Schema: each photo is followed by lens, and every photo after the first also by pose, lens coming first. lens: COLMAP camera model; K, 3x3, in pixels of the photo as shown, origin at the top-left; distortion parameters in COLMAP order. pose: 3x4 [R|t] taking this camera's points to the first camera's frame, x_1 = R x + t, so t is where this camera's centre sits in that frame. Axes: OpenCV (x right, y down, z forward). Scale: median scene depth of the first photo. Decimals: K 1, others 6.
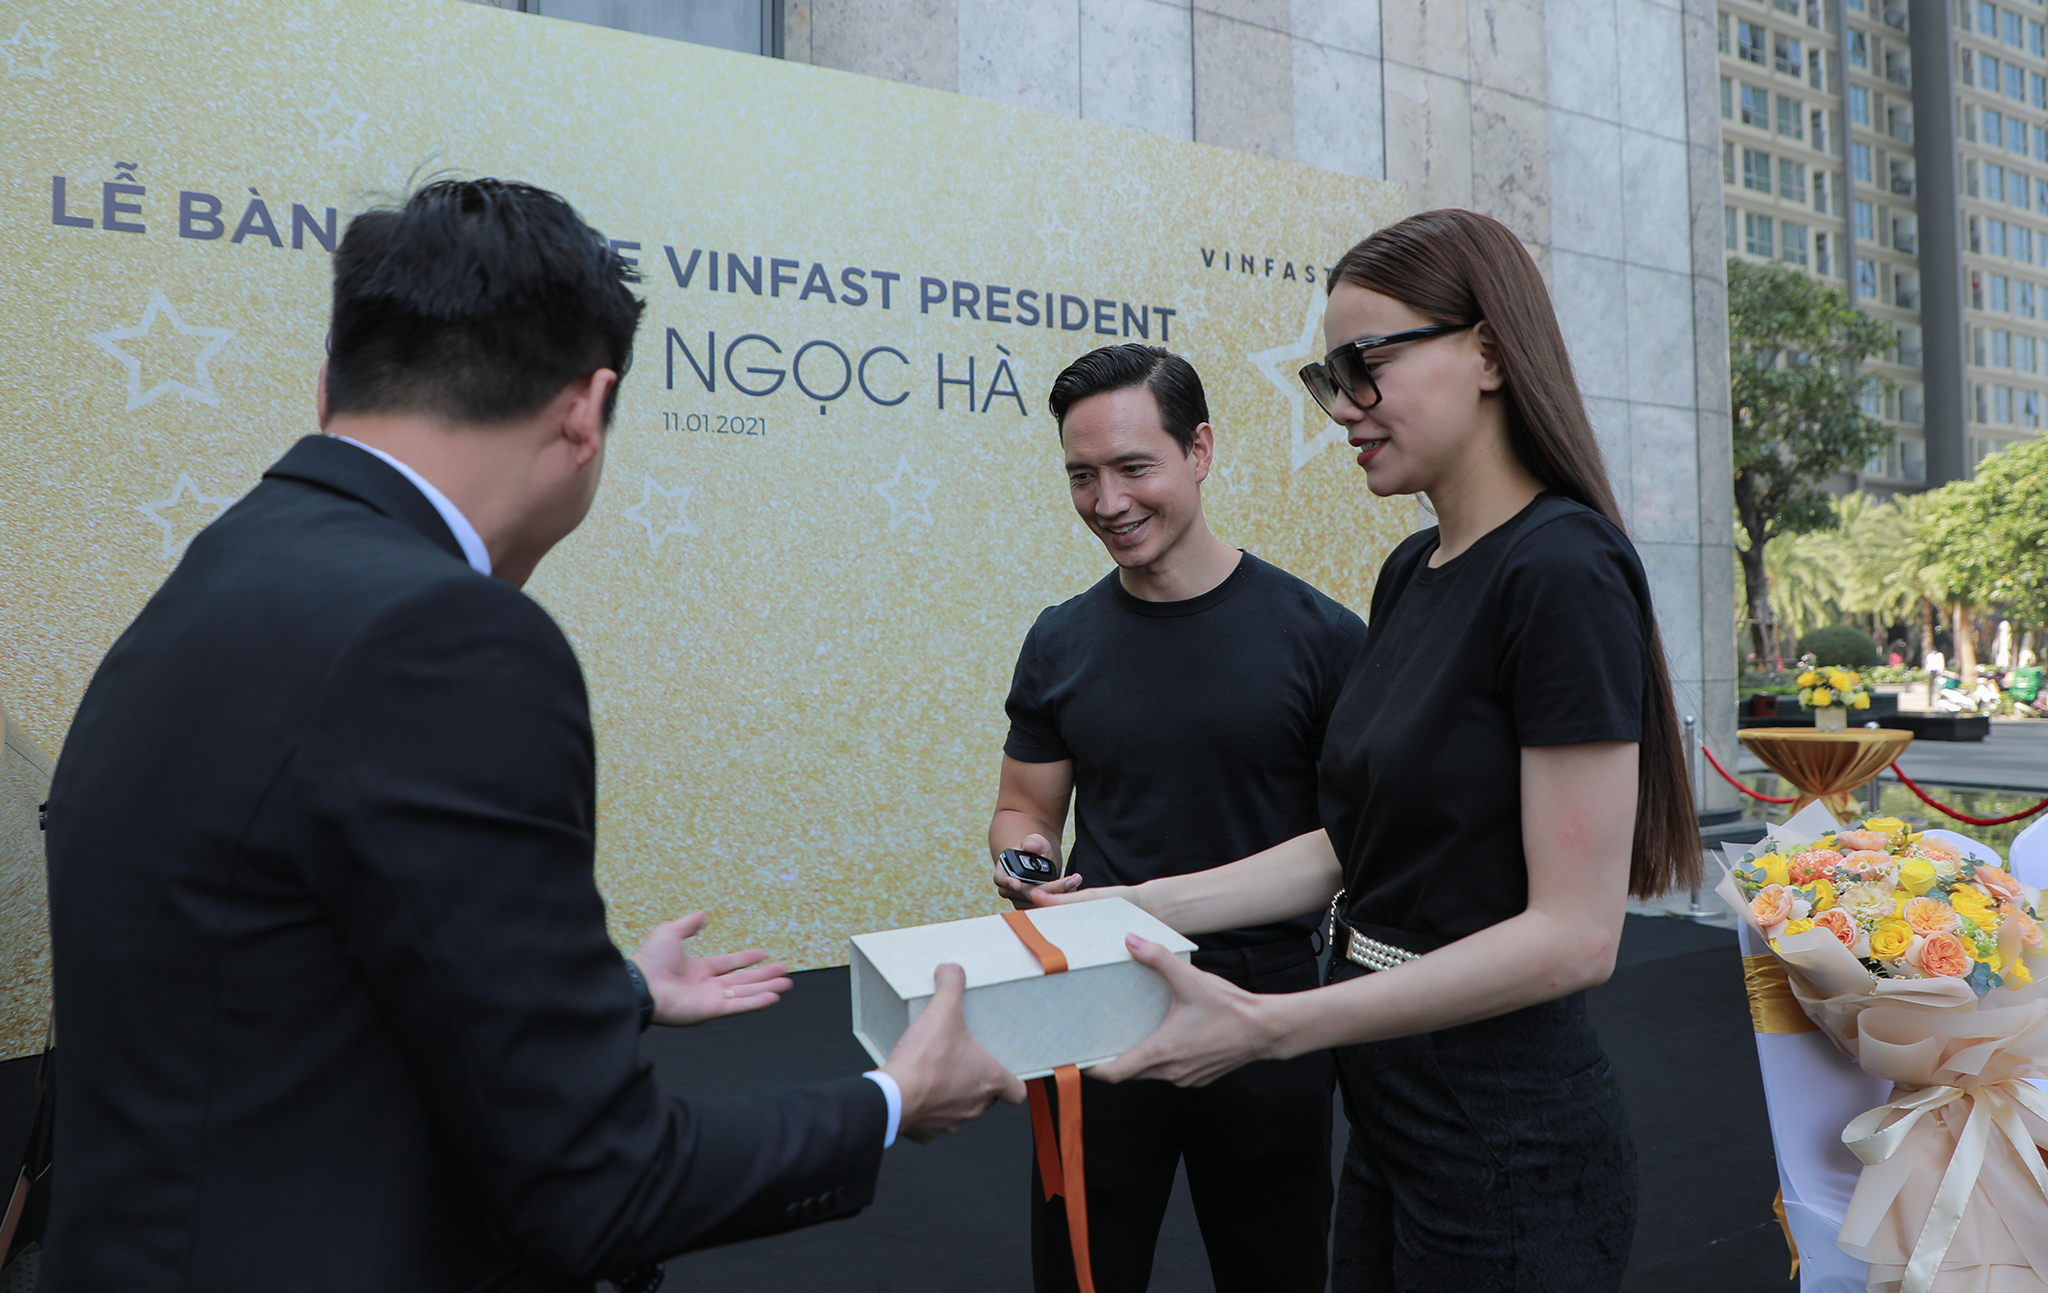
lens RADIAL K [[1441.7, 0, 1078.2], [0, 1441.7, 626.1], [0, 0, 1]] dist [-0.079515, 0.040158]
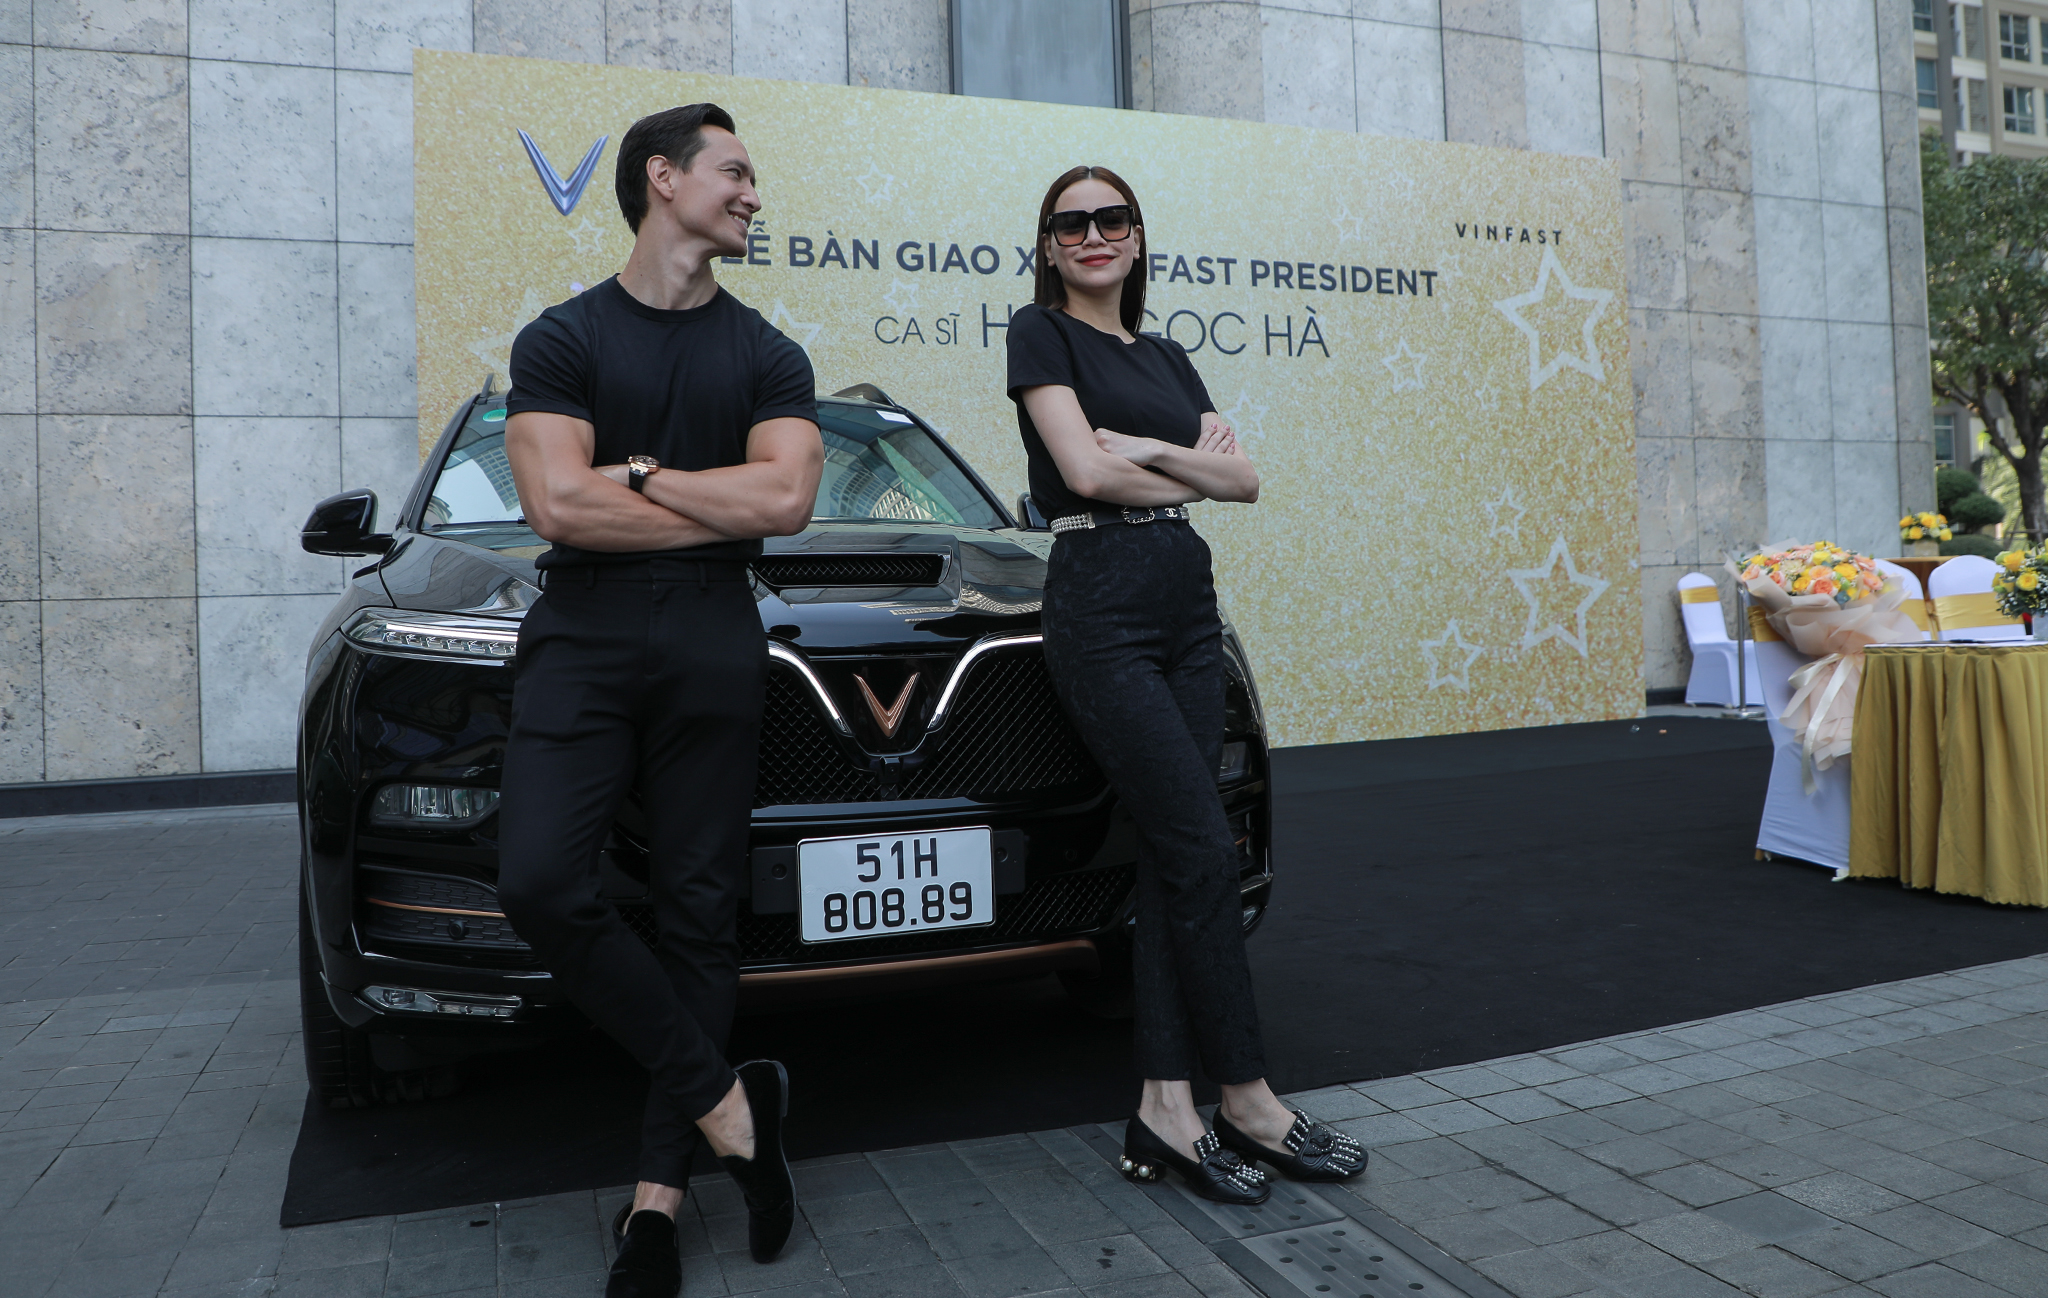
lens RADIAL K [[1522.7, 0, 1067.3], [0, 1522.7, 595.6], [0, 0, 1]] dist [-0.079798, 0.038926]
pose [[0.987259, -0.021815, -0.157617, -0.061274], [0.024046, 0.999636, 0.012259, 0.057419], [0.157292, -0.015893, 0.987424, -0.473545]]
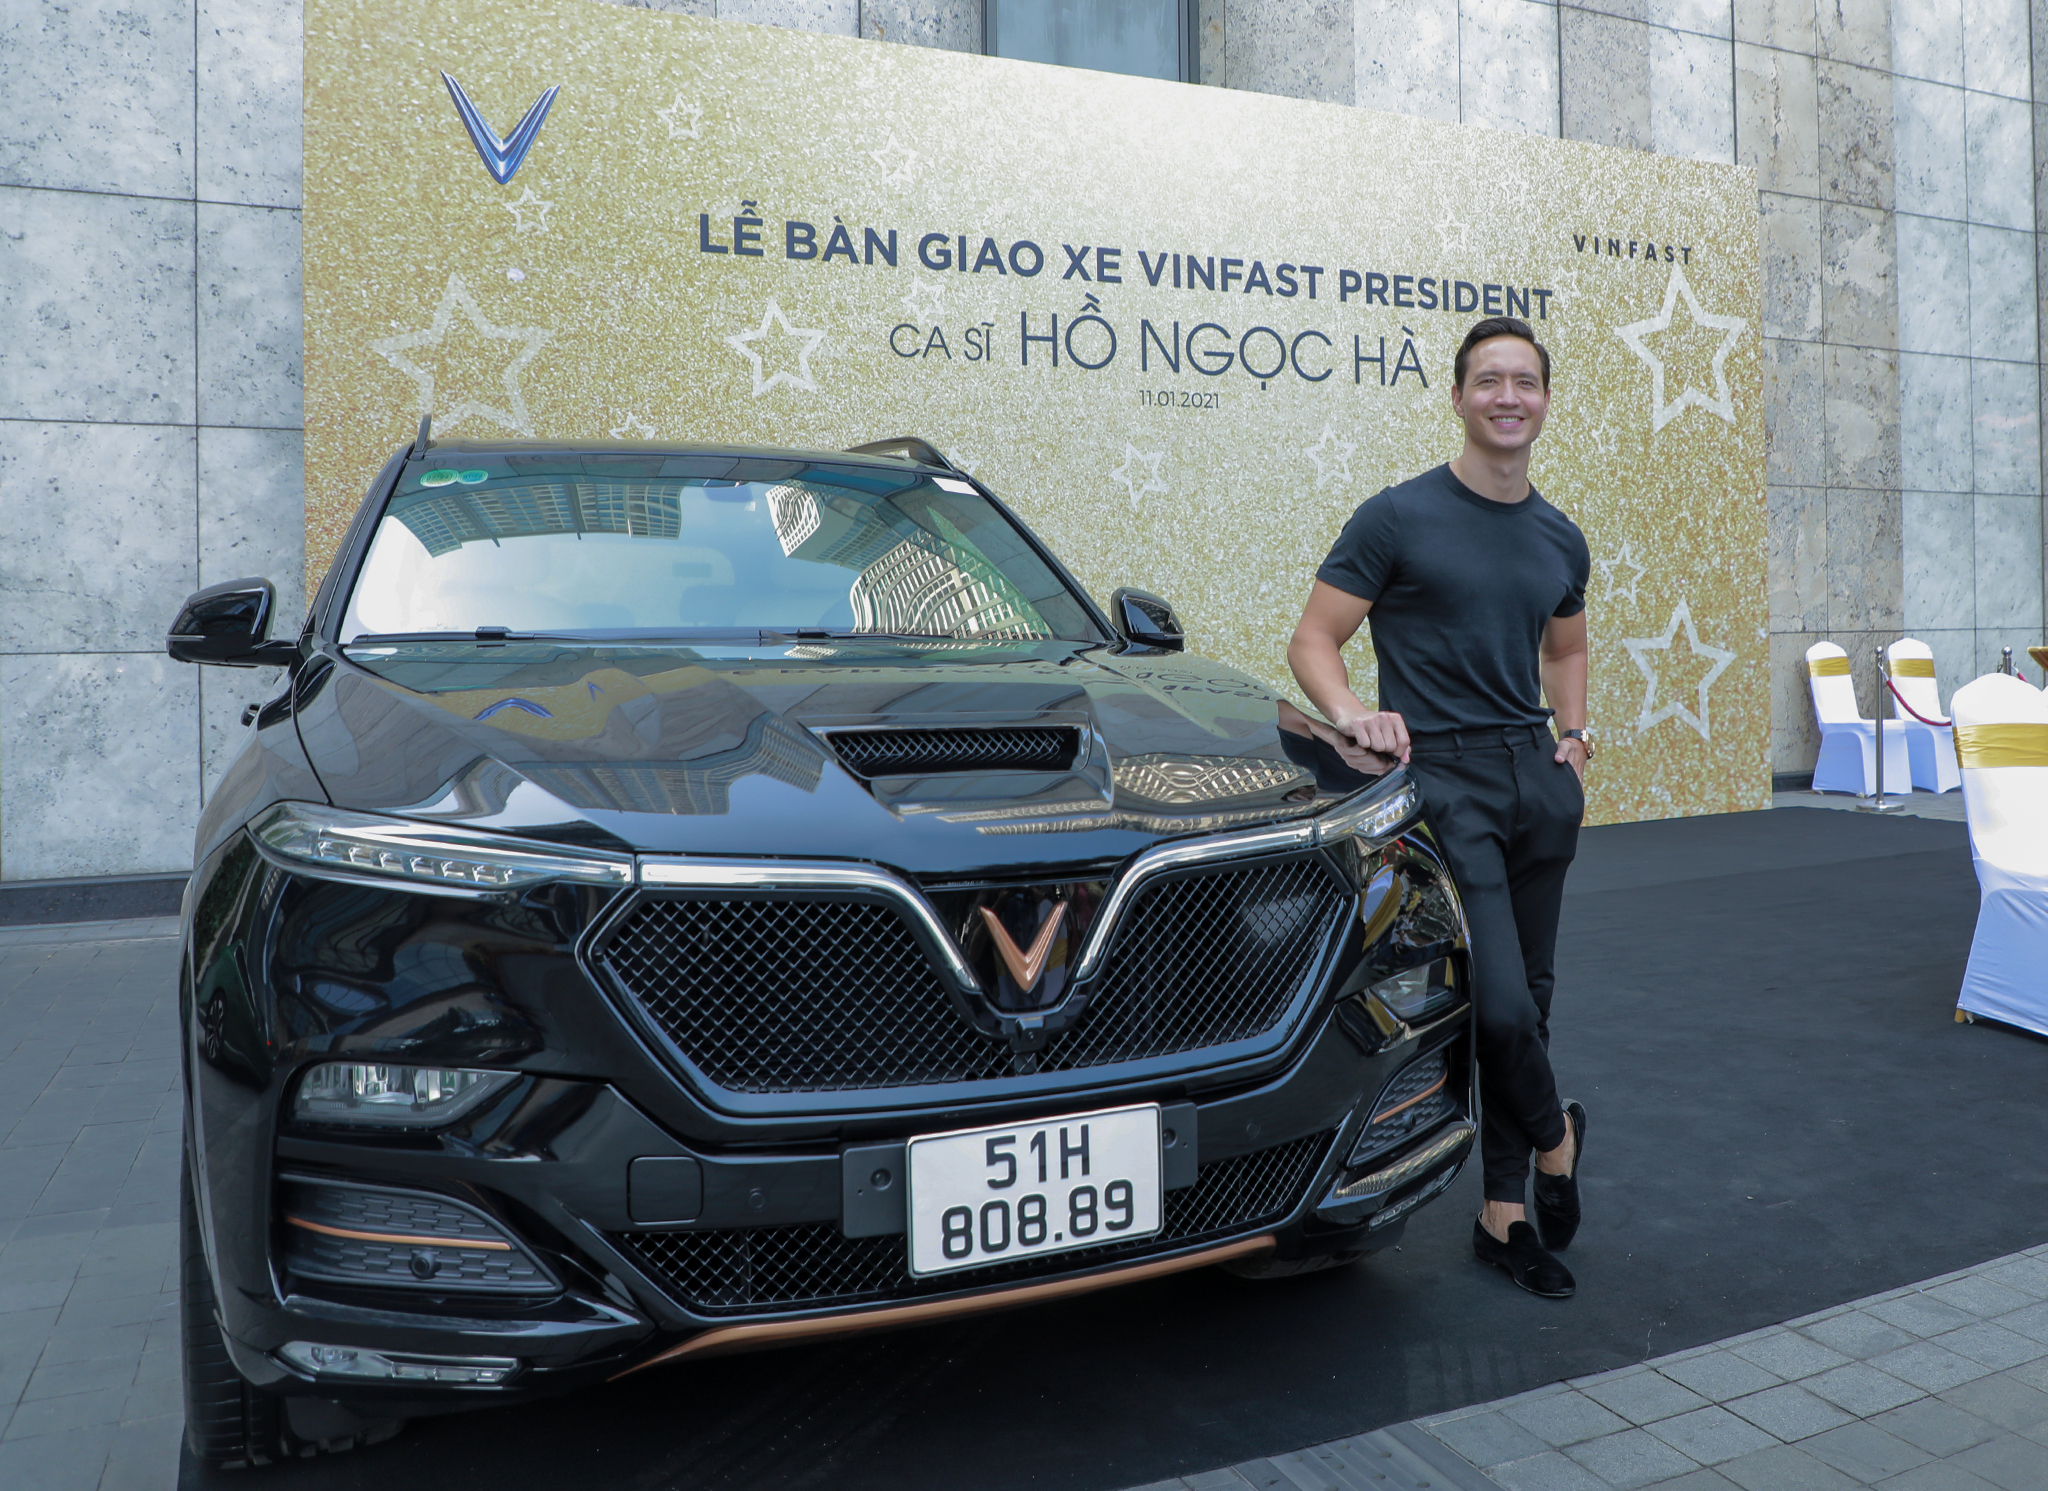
lens RADIAL K [[1756.0, 0, 1289.3], [0, 1756.0, 633.1], [0, 0, 1]] dist [-0.074751, 0.038025]
pose [[0.999484, -0.002151, -0.032044, -0.105761], [0.002813, 0.999784, 0.020603, 0.022780], [0.031993, -0.020683, 0.999274, -0.431214]]
